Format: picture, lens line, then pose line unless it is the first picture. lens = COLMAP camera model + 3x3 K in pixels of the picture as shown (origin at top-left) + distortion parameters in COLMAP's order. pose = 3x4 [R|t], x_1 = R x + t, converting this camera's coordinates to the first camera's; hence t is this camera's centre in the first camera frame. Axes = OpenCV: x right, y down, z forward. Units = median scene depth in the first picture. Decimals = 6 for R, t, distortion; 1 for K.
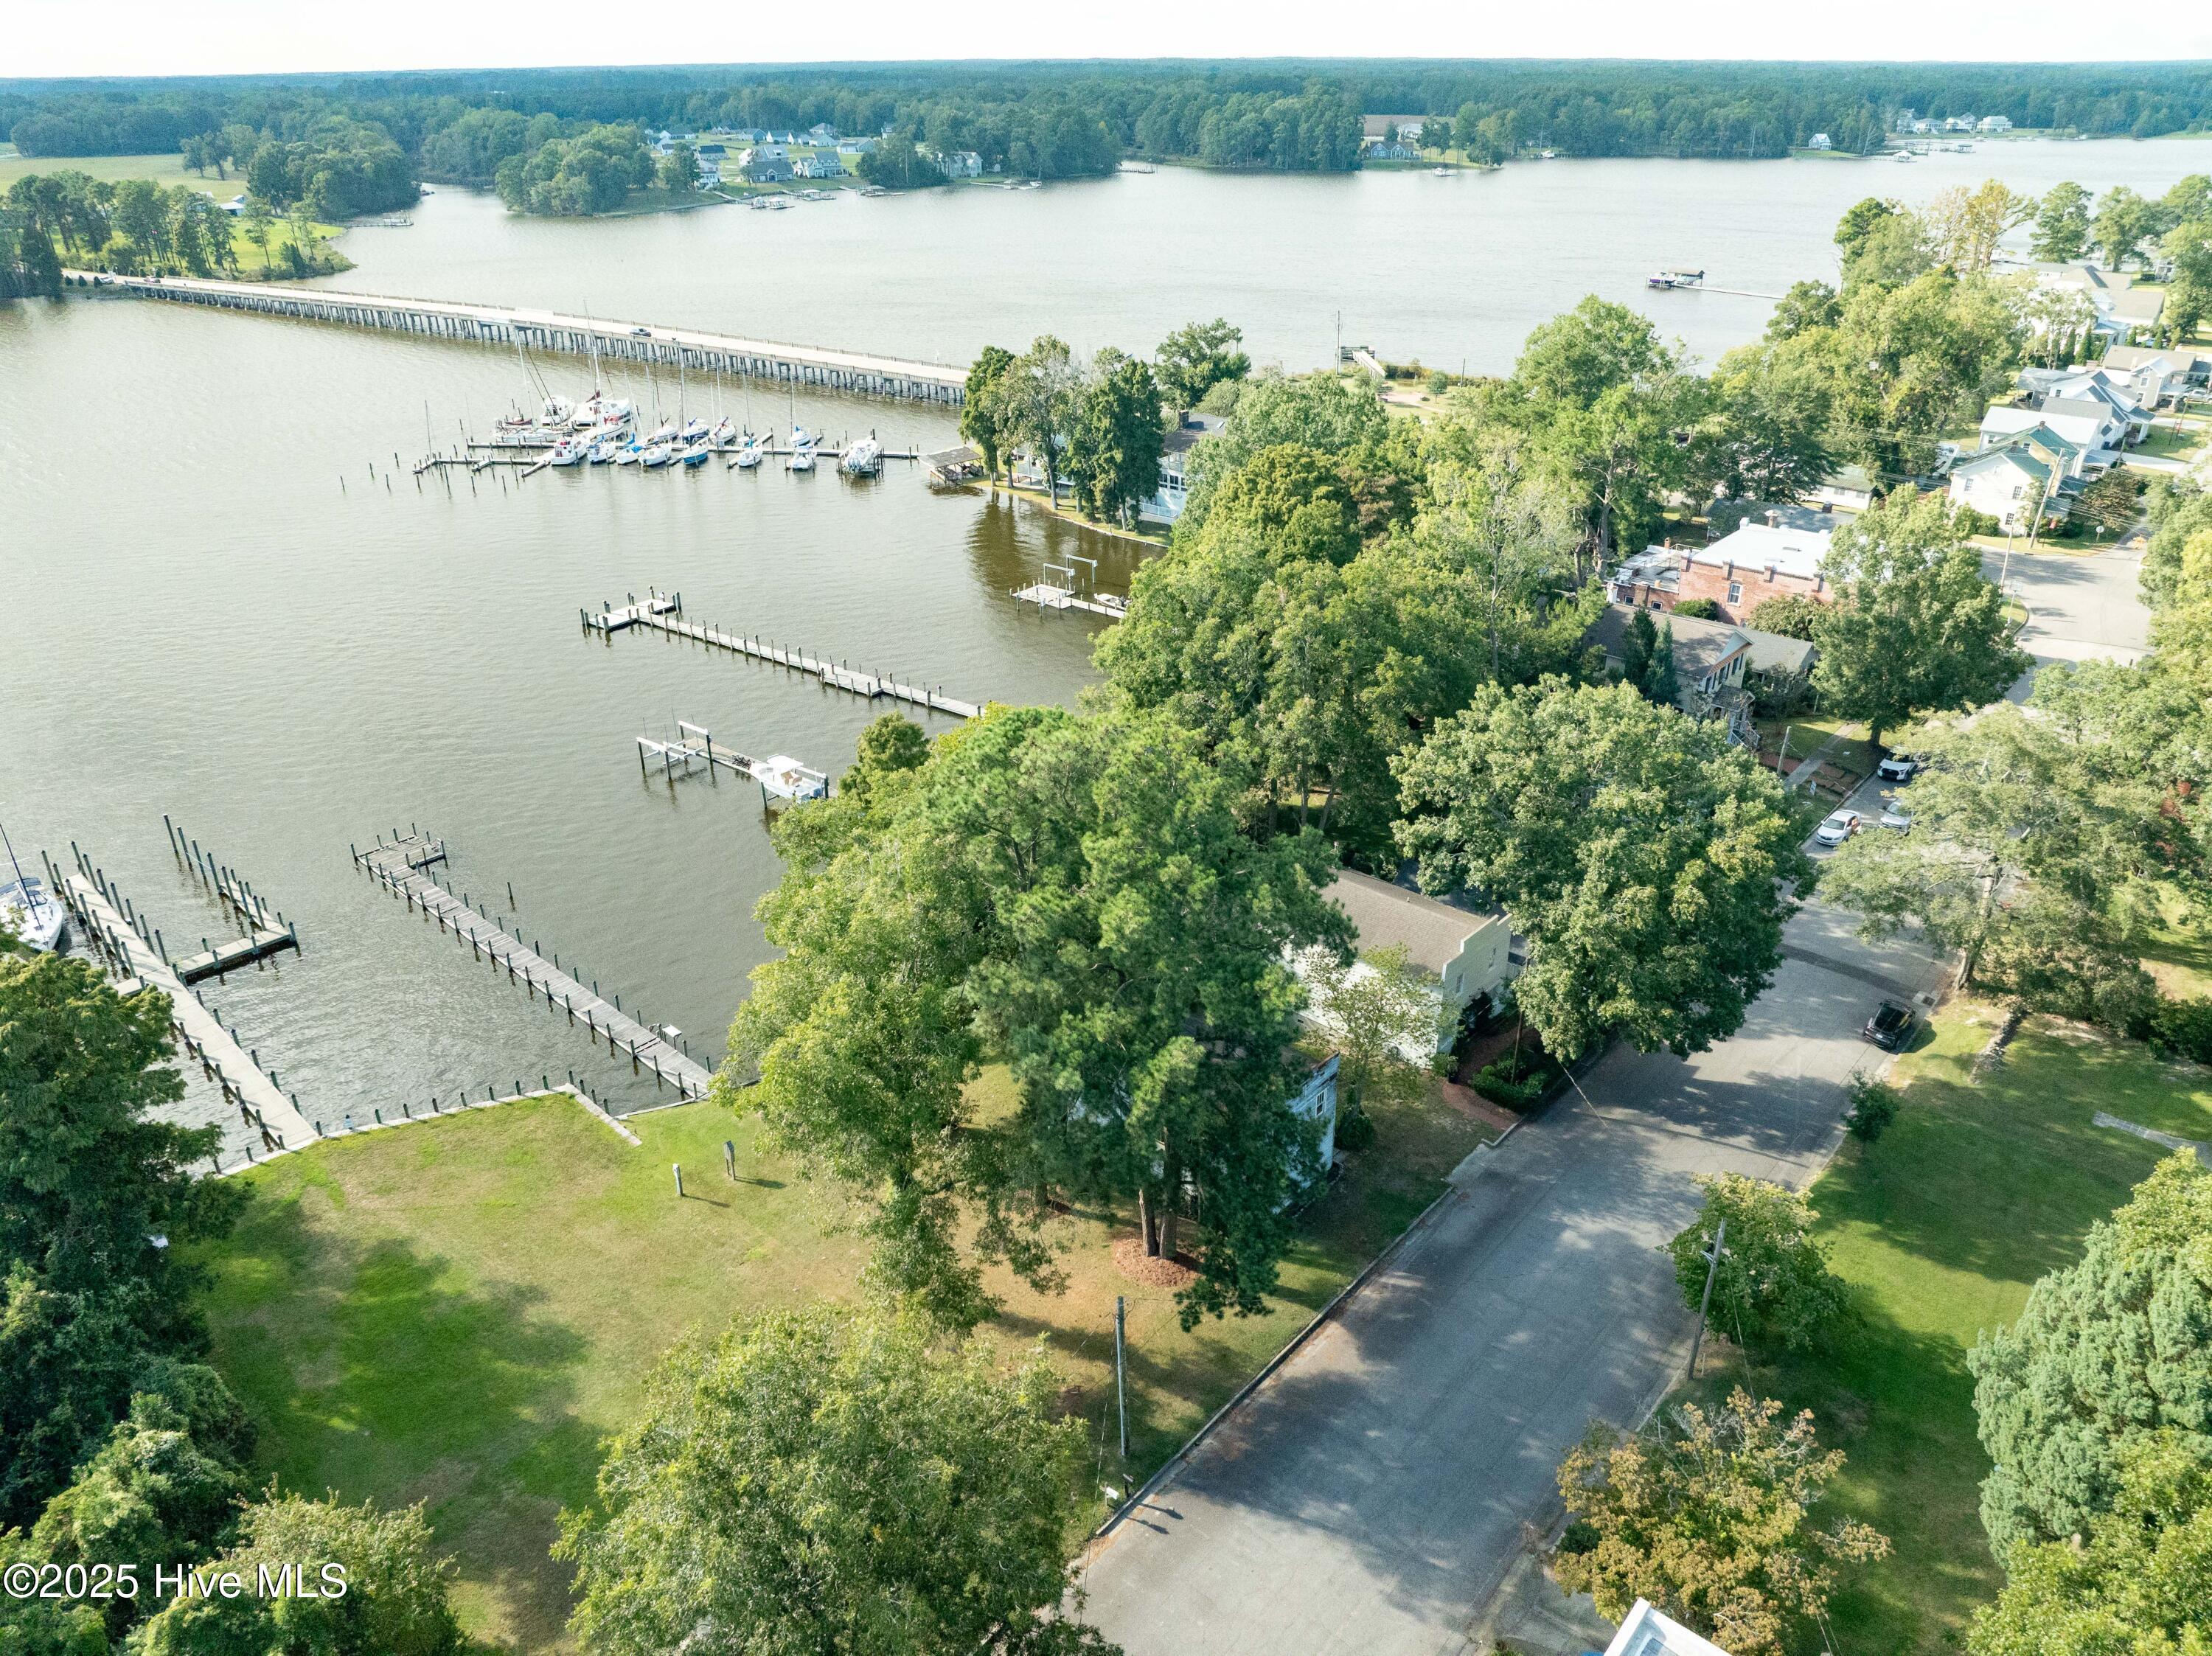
lens RADIAL K [[1571.0, 0, 1119.8], [0, 1571.0, 830.5], [0, 0, 1]] dist [-0.044085, 0.012611]
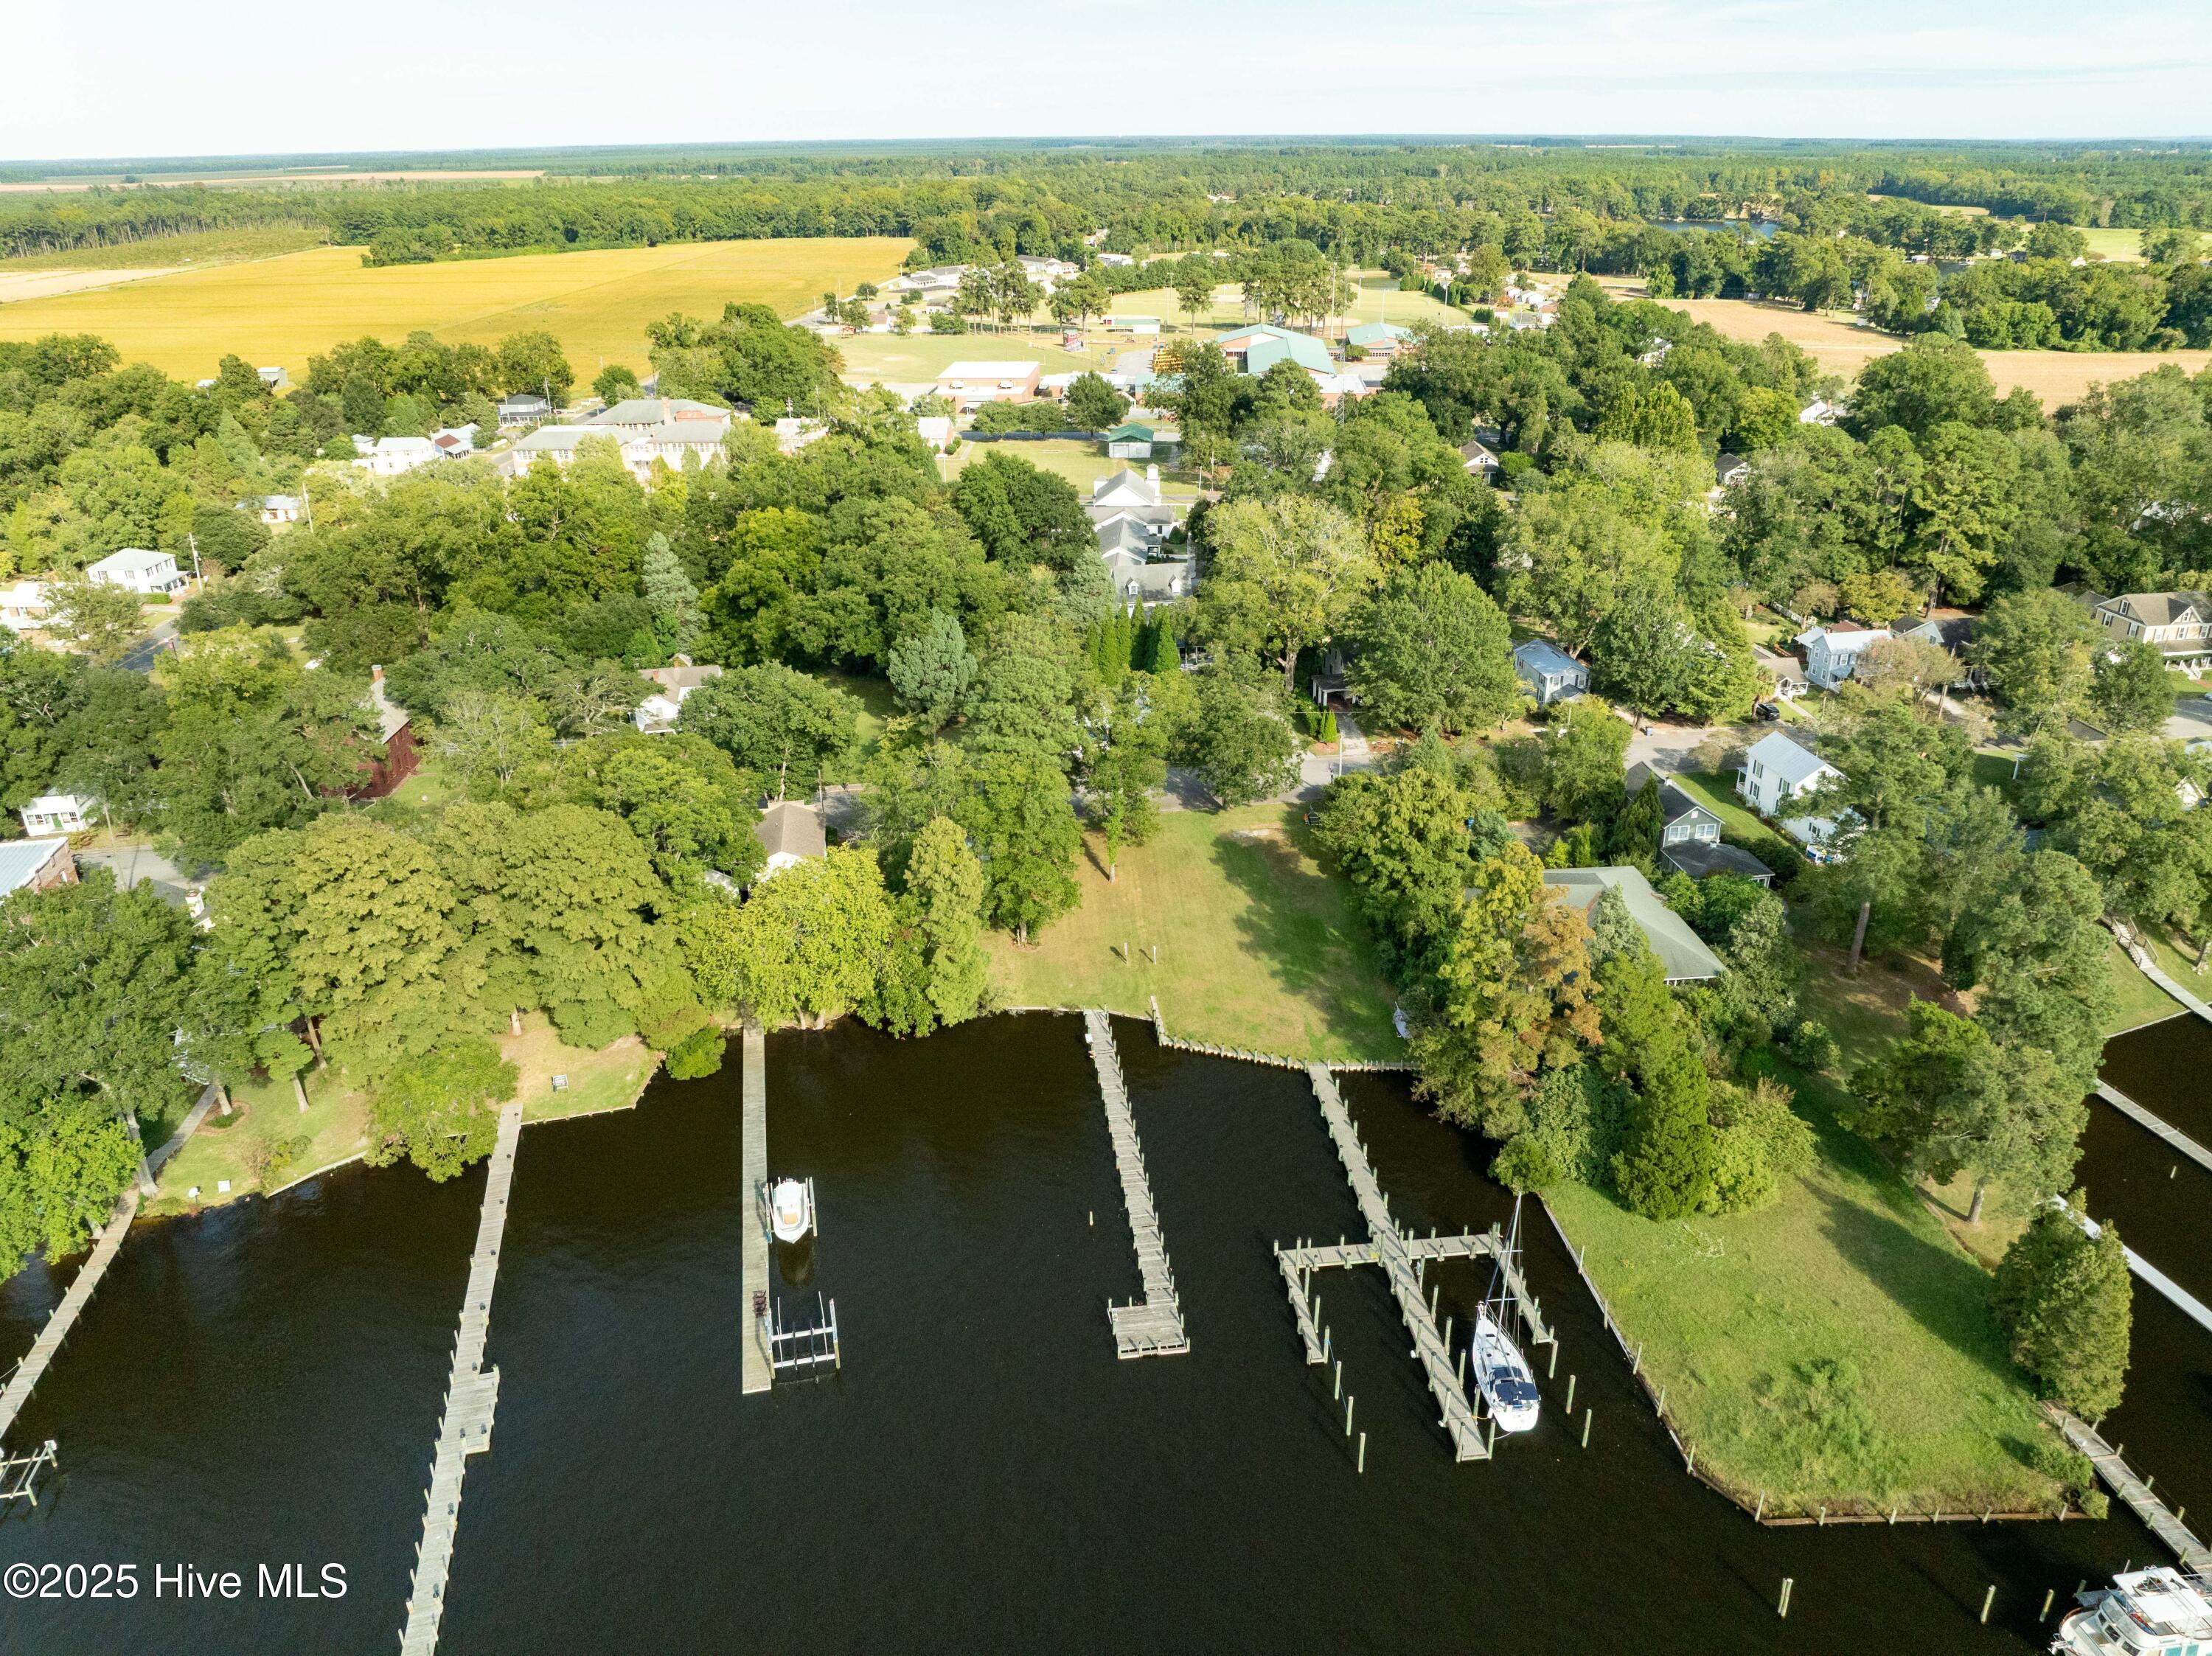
lens RADIAL K [[1571.0, 0, 1120.1], [0, 1571.0, 826.0], [0, 0, 1]] dist [-0.044085, 0.012611]
pose [[-0.764963, -0.253243, 0.592199, -0.662620], [0.301914, 0.671192, 0.677015, -0.587918], [-0.568929, 0.696685, -0.436979, 0.861831]]
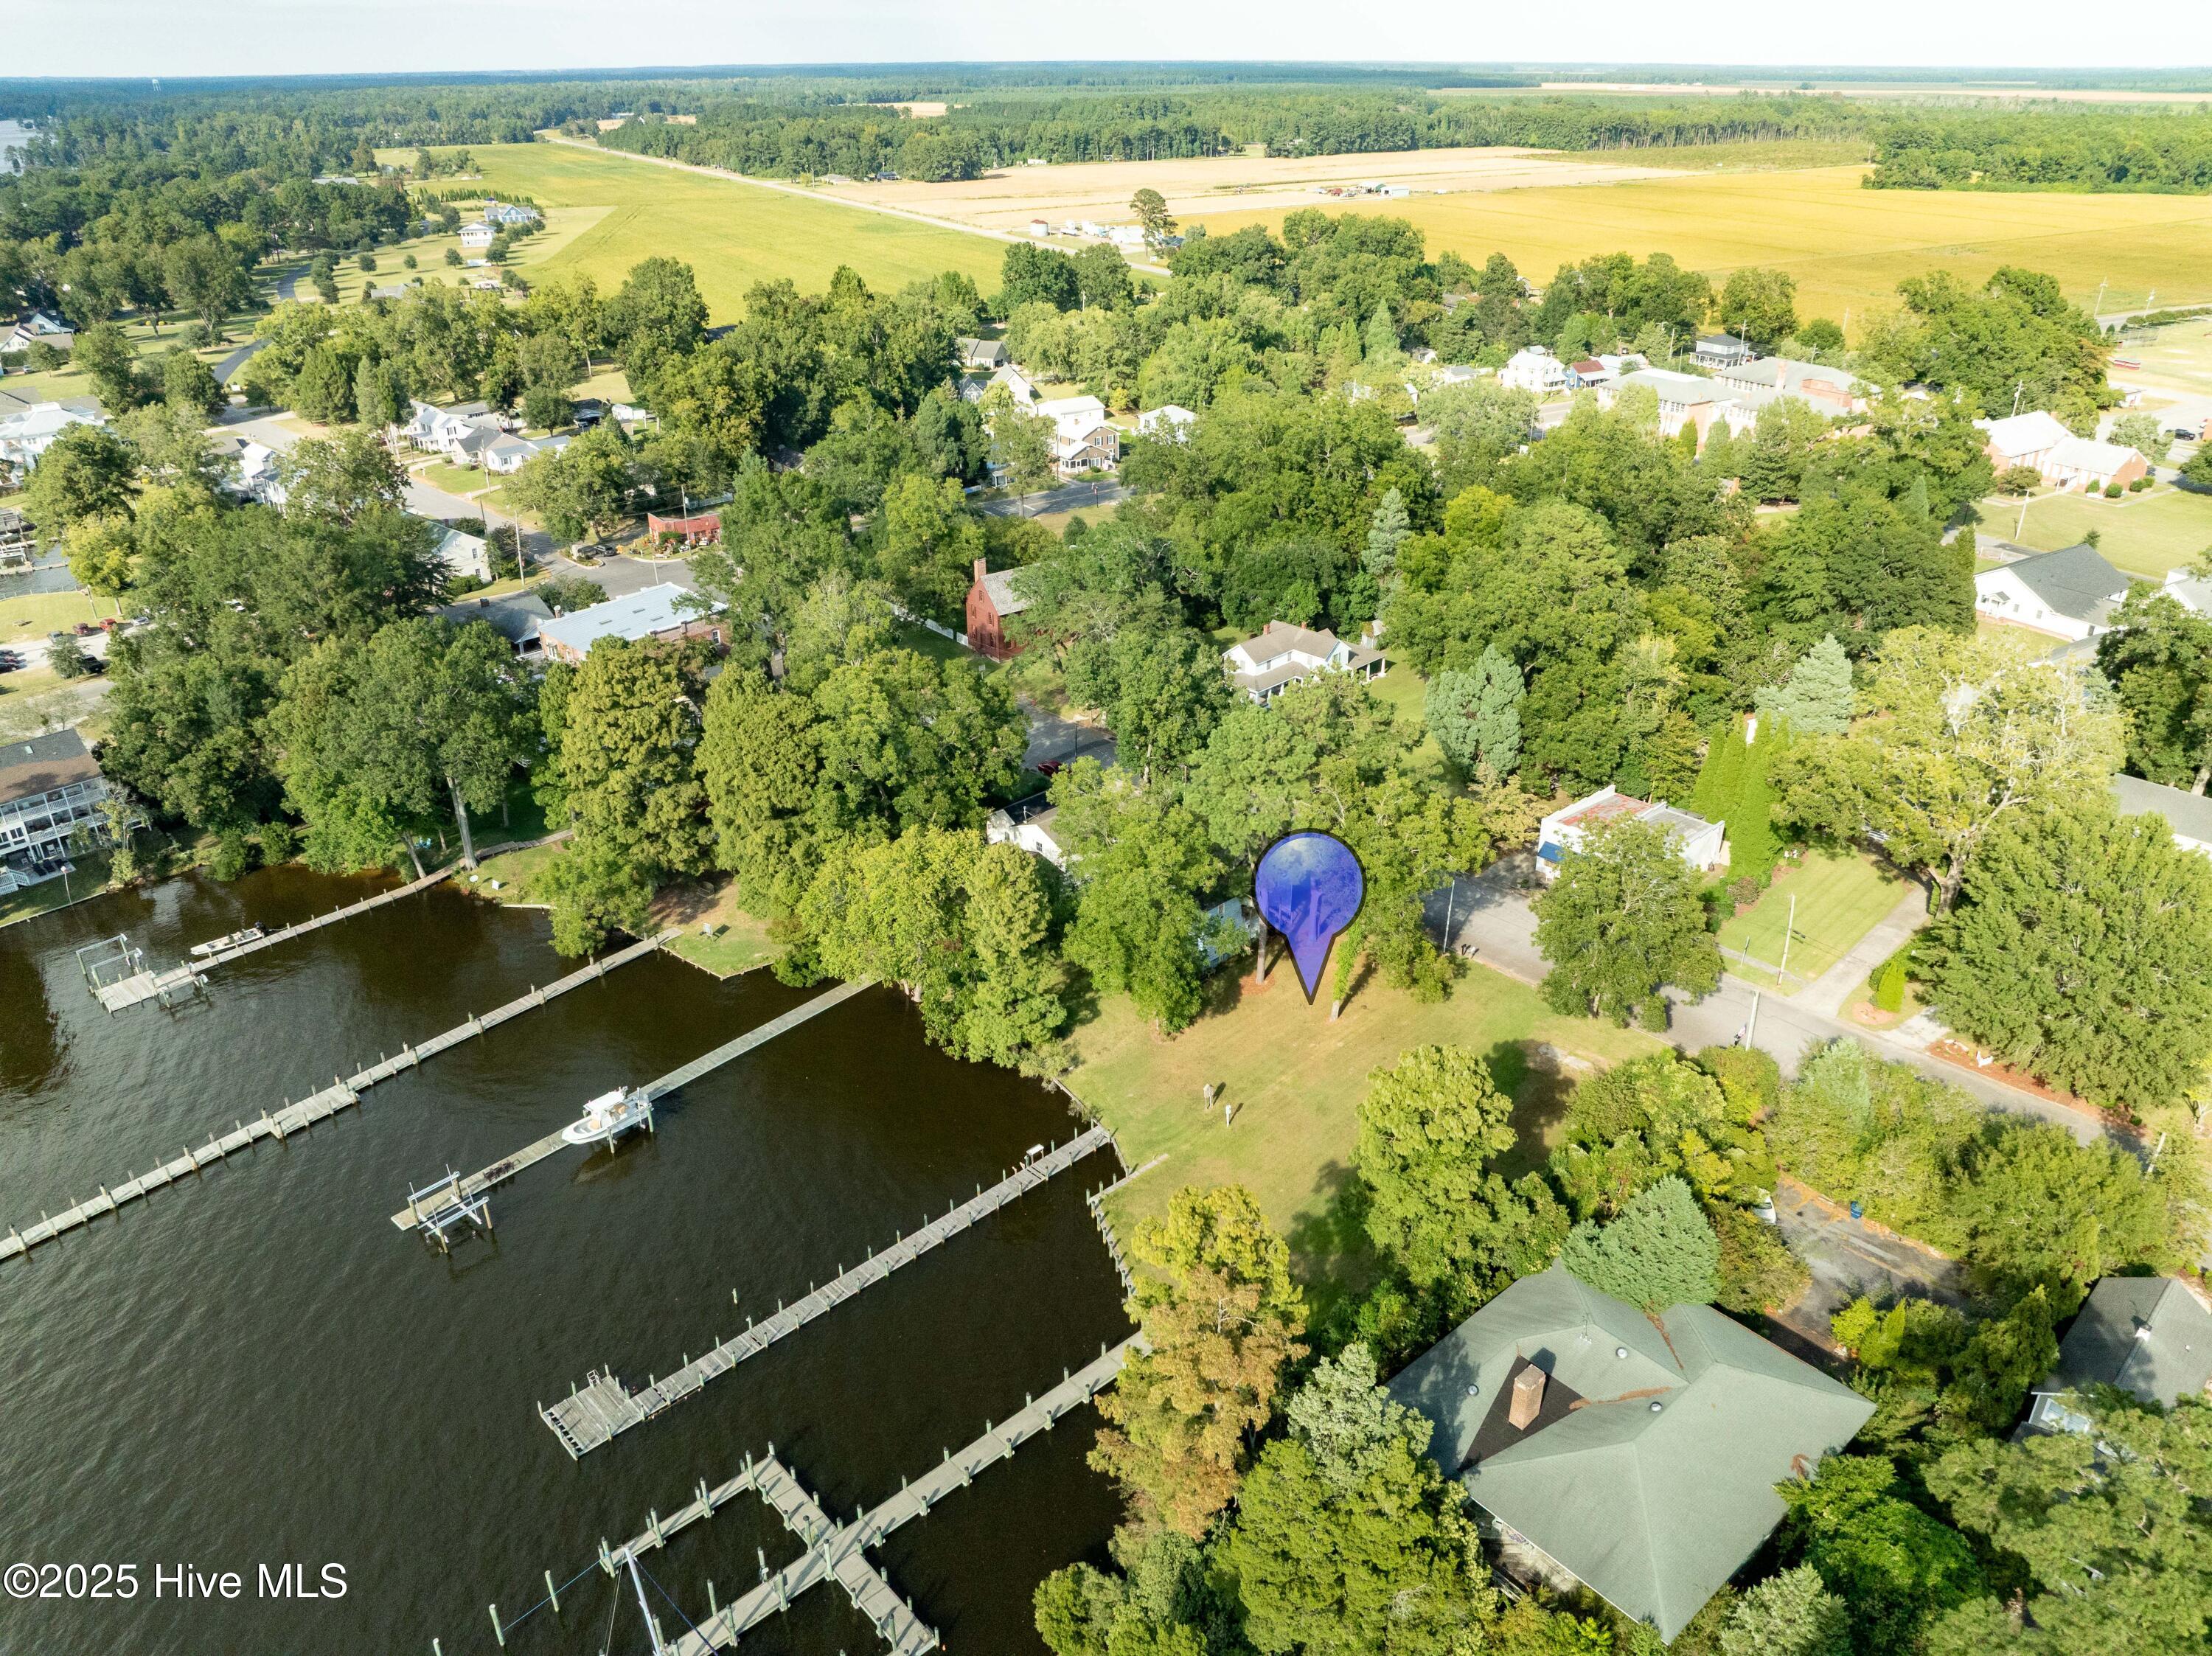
lens RADIAL K [[1571.0, 0, 1124.8], [0, 1571.0, 830.9], [0, 0, 1]] dist [-0.044085, 0.012611]
pose [[0.067516, -0.444785, 0.893089, -0.752765], [0.450948, 0.812087, 0.370353, -0.301810], [-0.889993, 0.377732, 0.255404, 0.292805]]
